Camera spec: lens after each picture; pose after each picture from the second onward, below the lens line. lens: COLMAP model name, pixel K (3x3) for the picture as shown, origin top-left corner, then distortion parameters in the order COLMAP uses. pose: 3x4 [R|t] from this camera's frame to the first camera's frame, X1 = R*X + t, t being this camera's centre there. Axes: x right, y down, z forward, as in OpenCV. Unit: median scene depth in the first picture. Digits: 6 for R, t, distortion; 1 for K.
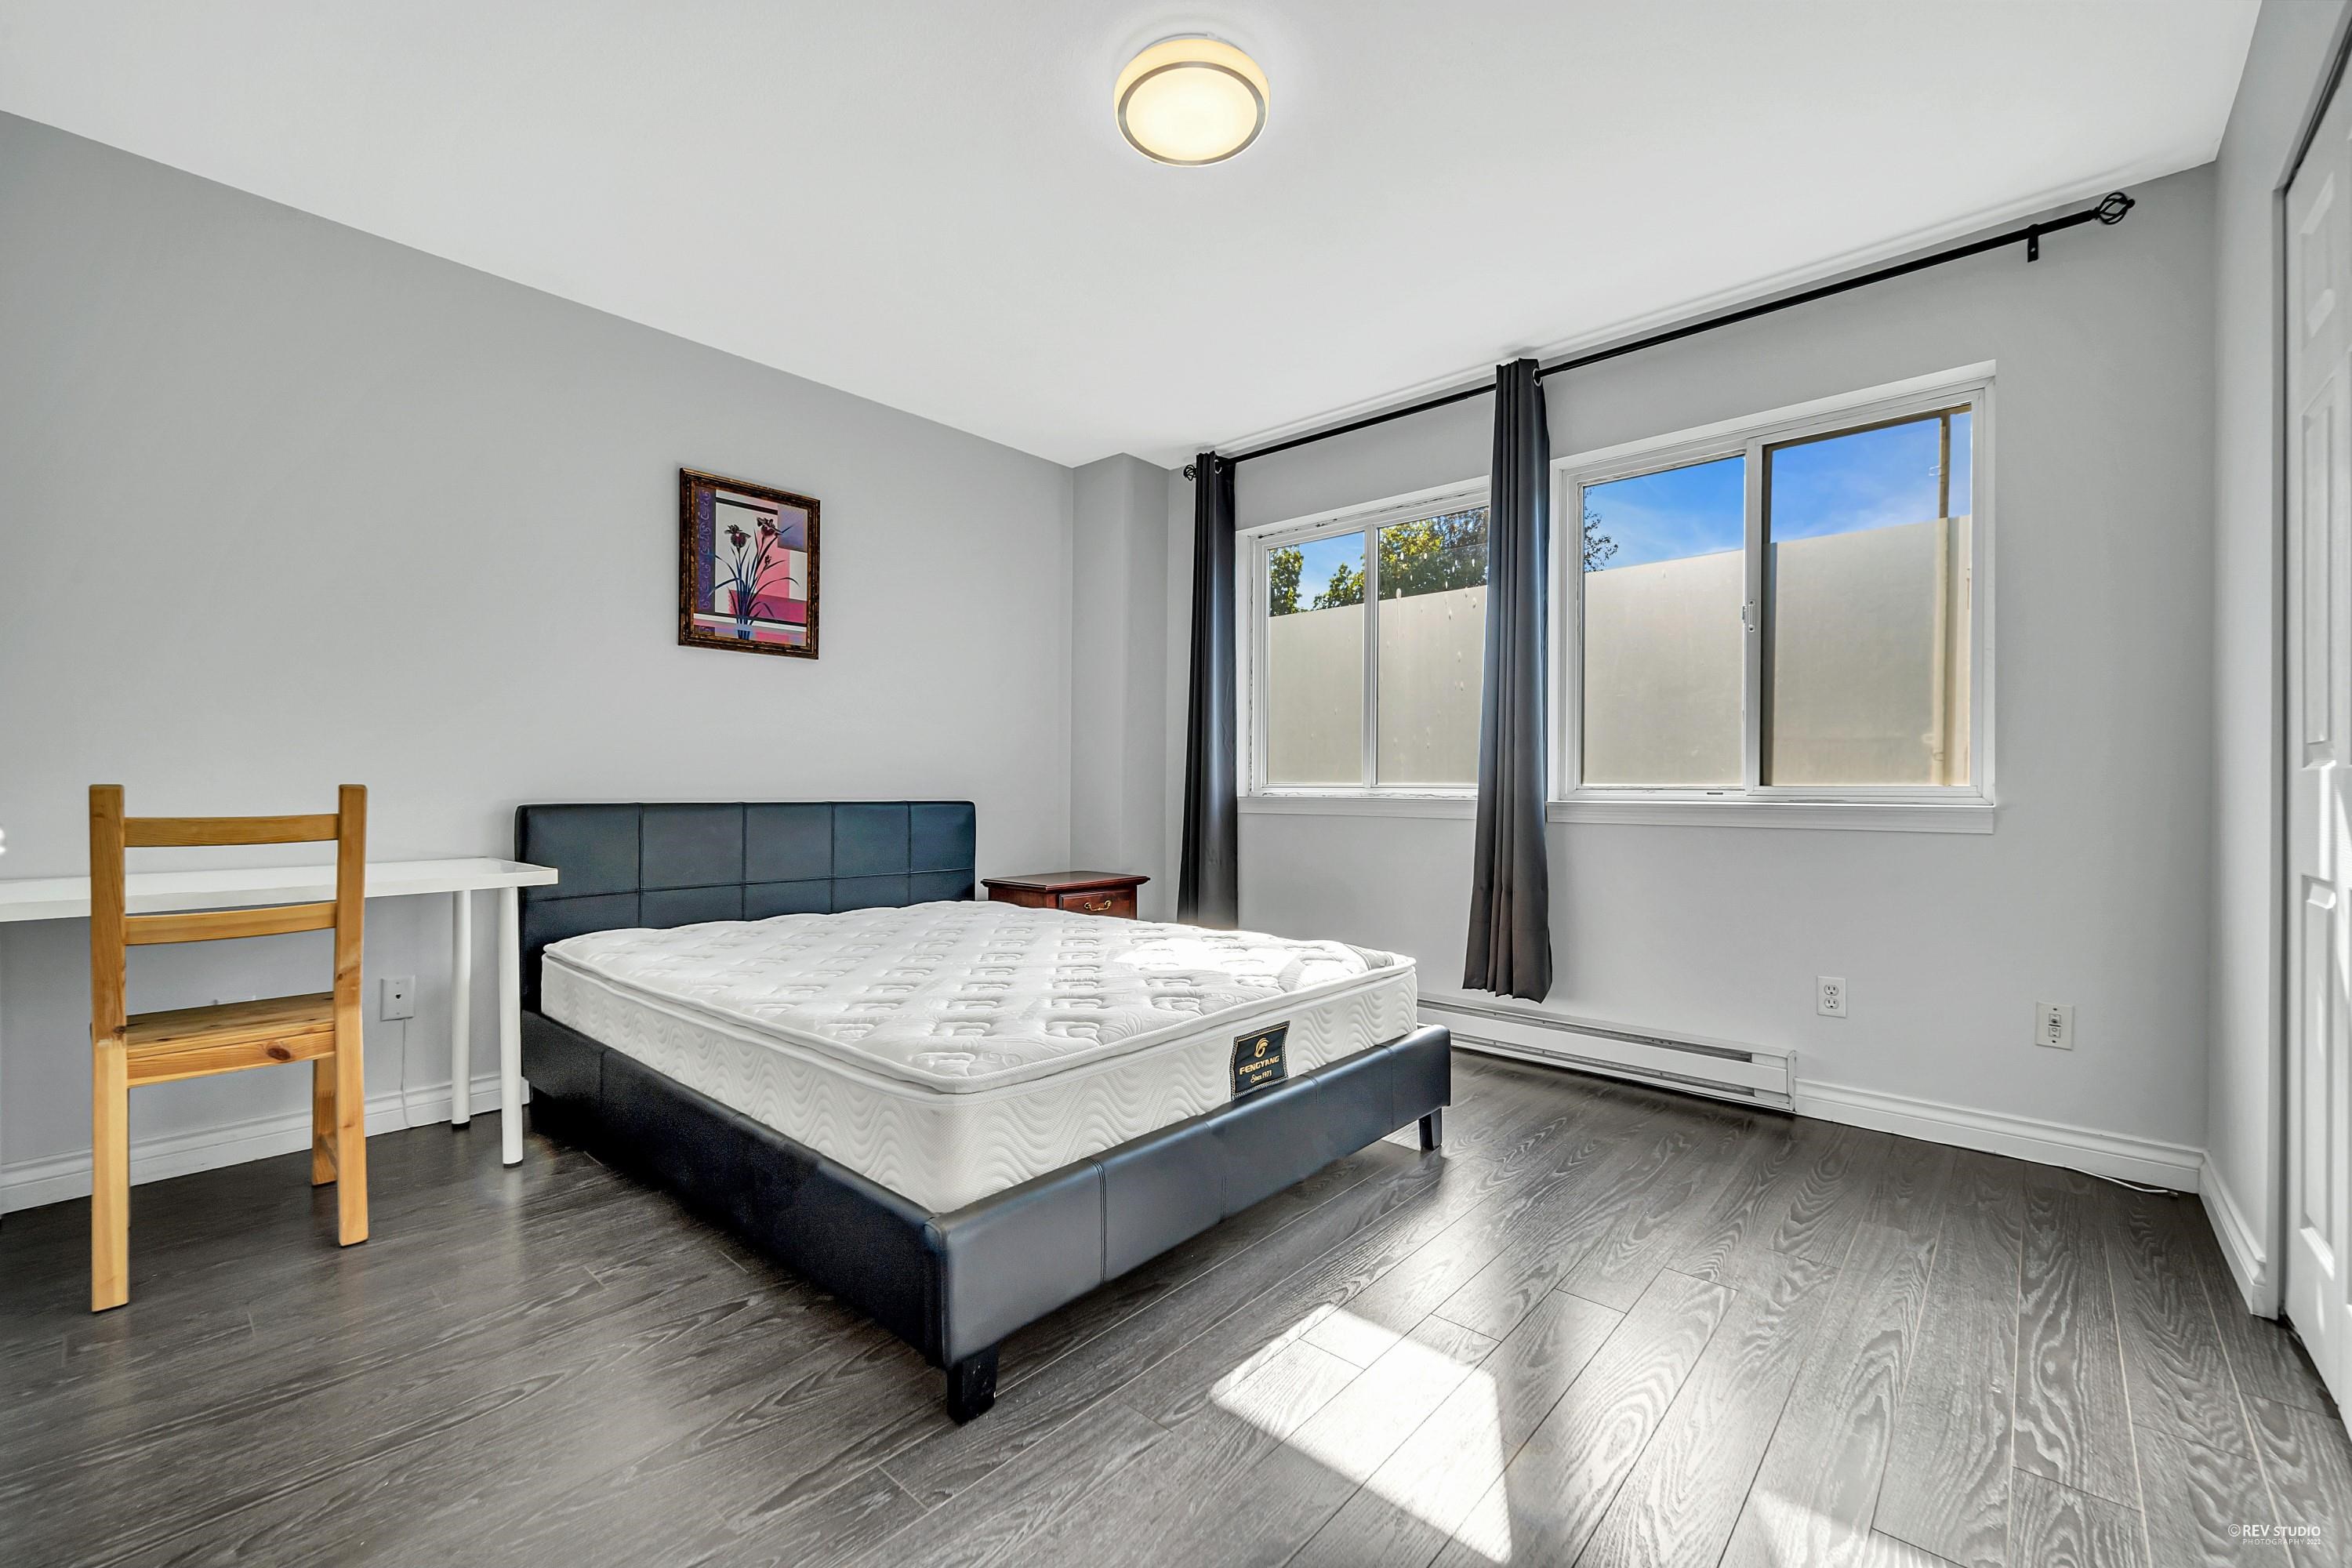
lens RADIAL K [[985.6, 0, 1173.0], [0, 985.6, 788.7], [0, 0, 1]] dist [0.006949, -0.001461]
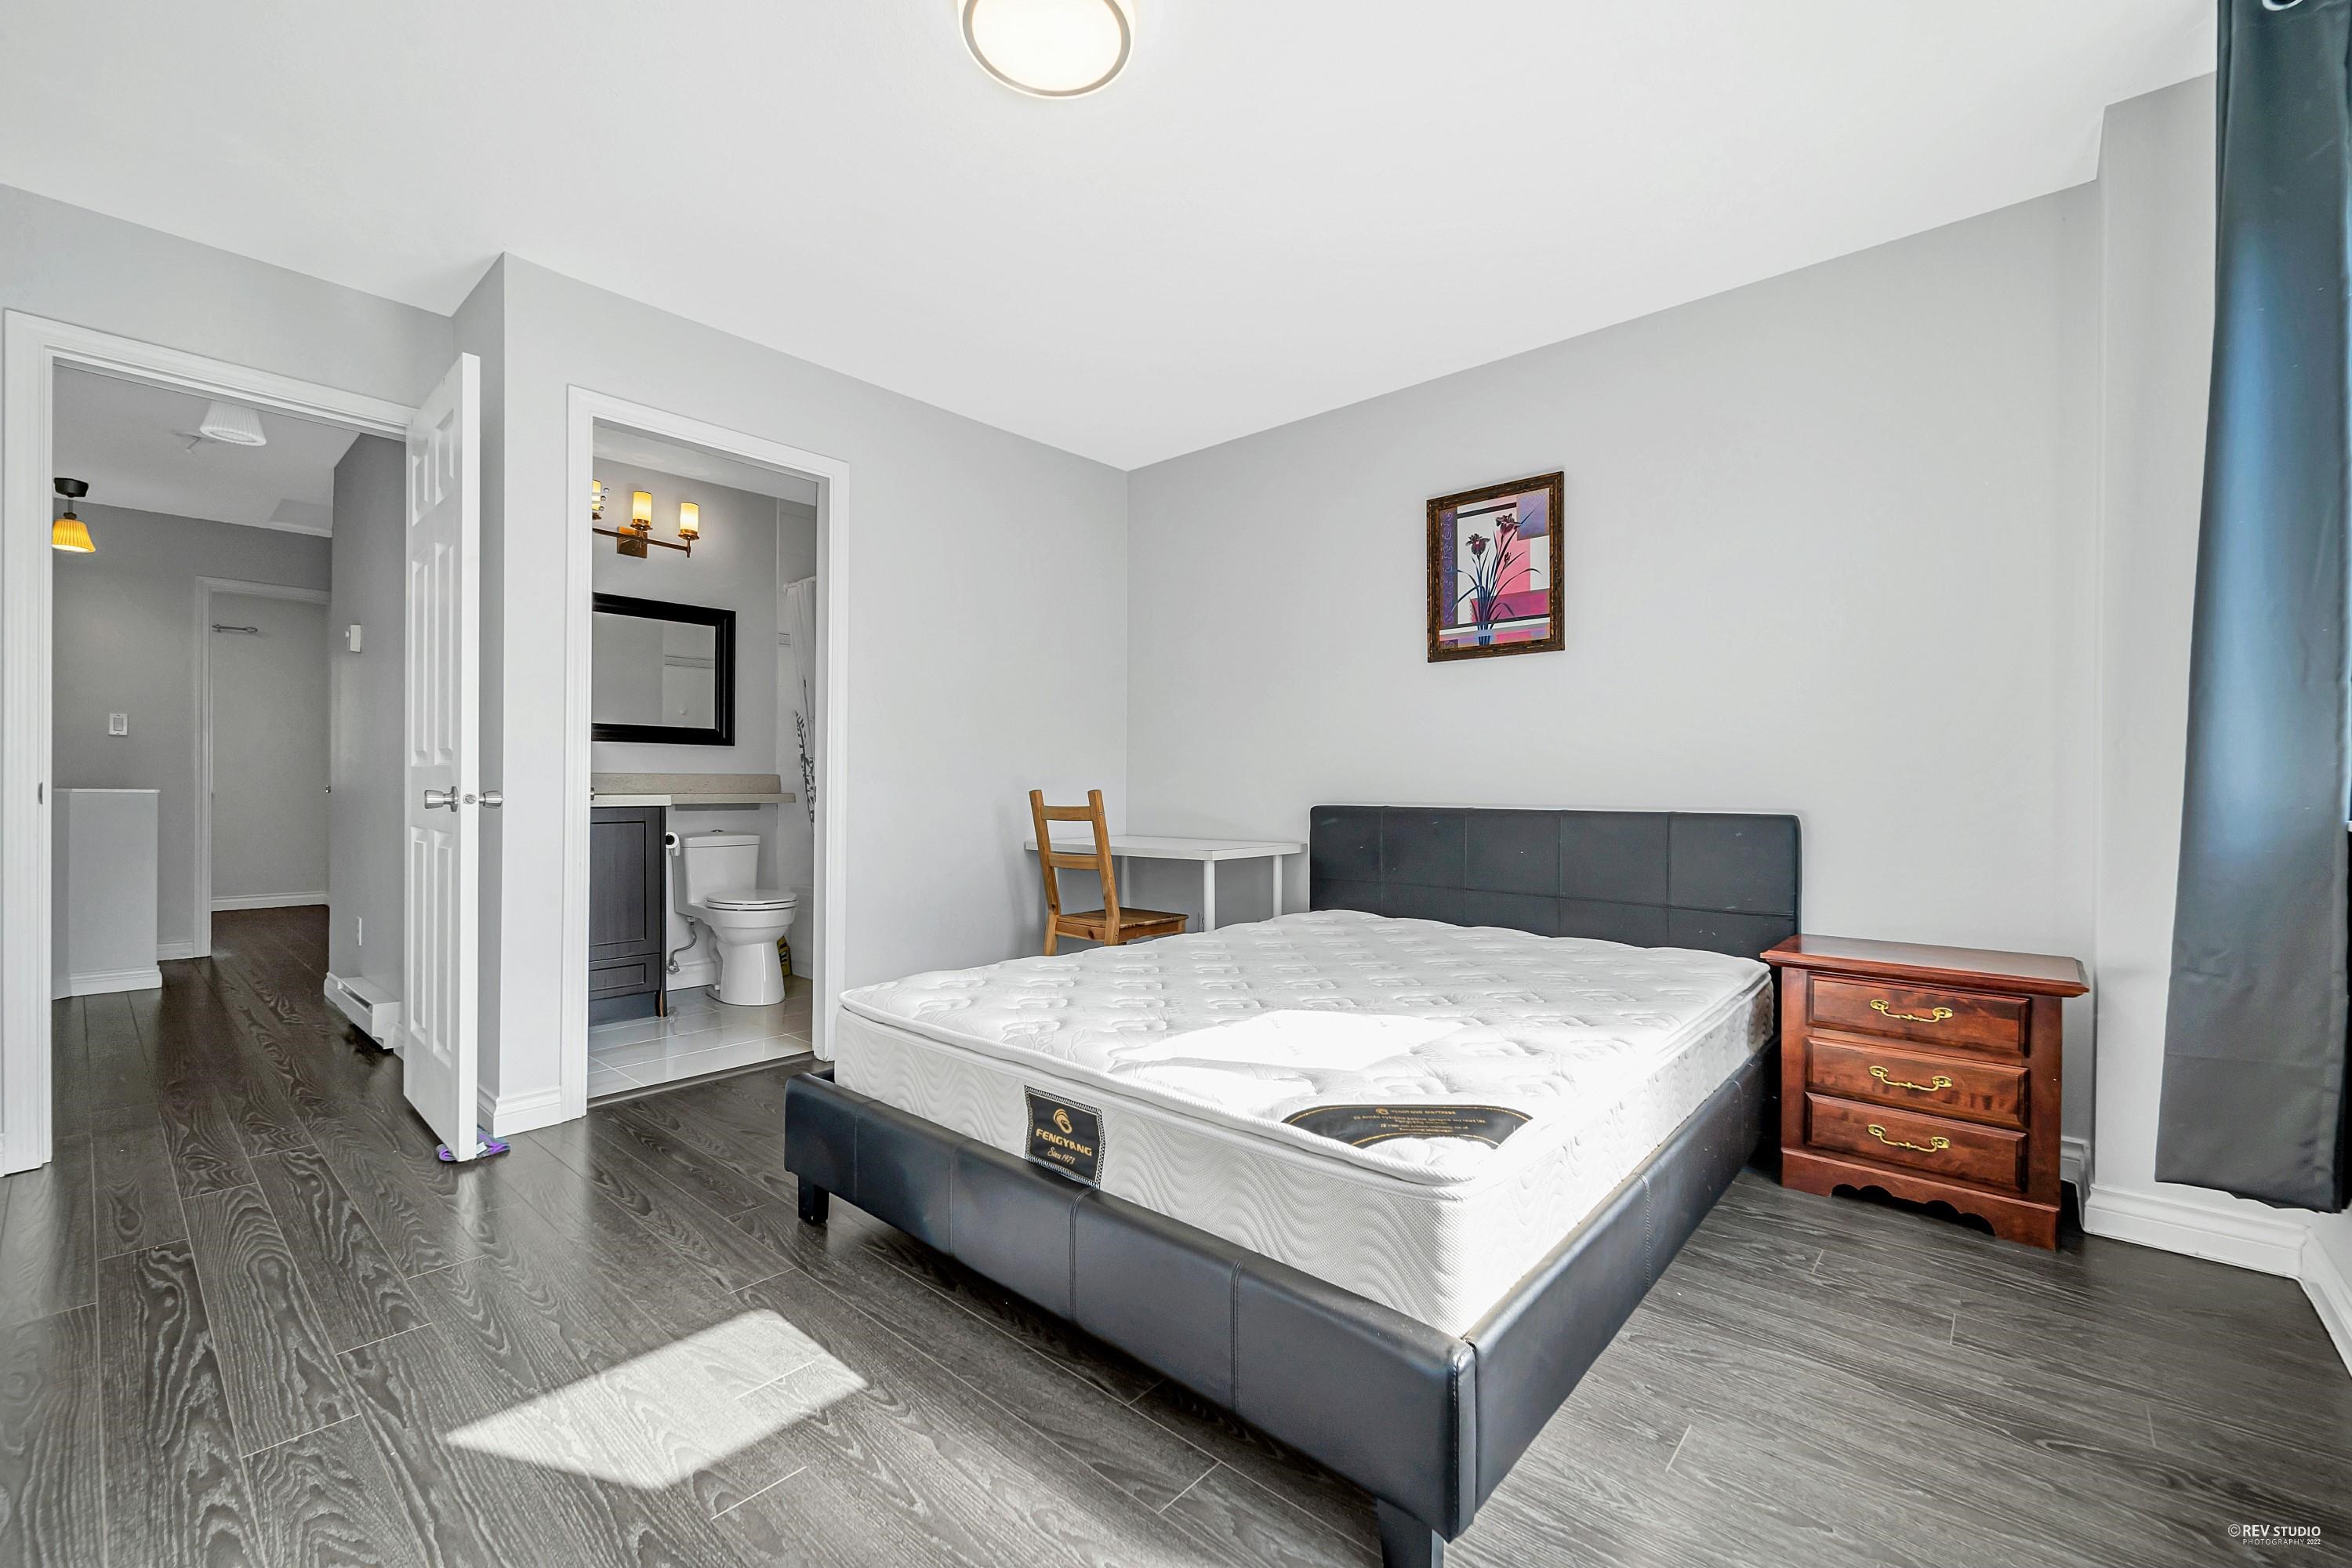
lens RADIAL K [[982.1, 0, 1172.3], [0, 982.1, 788.5], [0, 0, 1]] dist [0.004055, -0.001839]
pose [[-0.001987, -0.000826, -0.999998, 0.560656], [-0.006109, 0.999981, -0.000814, -0.003641], [0.999979, 0.006108, -0.001992, 0.691056]]
